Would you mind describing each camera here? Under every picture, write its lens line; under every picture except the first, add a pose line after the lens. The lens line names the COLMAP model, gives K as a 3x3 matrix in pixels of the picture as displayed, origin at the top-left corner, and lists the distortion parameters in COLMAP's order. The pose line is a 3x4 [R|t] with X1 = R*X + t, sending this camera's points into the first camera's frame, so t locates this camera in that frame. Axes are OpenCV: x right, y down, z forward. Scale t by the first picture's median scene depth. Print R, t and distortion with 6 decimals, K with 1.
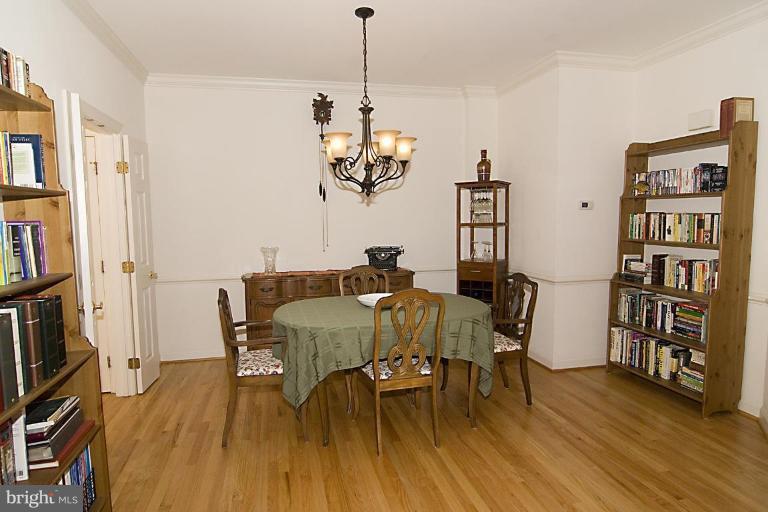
lens RADIAL K [[424.8, 0, 384.0], [0, 424.8, 256.0], [0, 0, 1]] dist [0.003774, 0.001182]
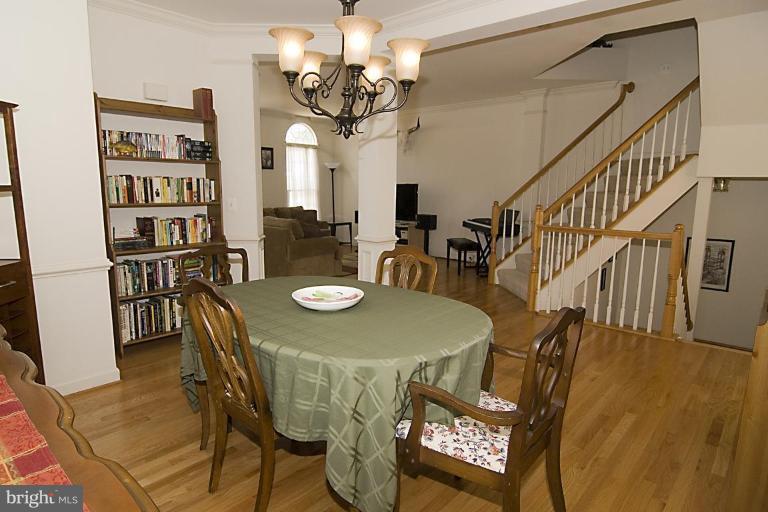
lens RADIAL K [[424.8, 0, 384.0], [0, 424.8, 256.0], [0, 0, 1]] dist [0.003774, 0.001182]
pose [[-0.536407, -0.121828, 0.835120, -0.548116], [0.081400, 0.977445, 0.194875, -0.068638], [-0.840025, 0.172511, -0.514391, 1.129859]]
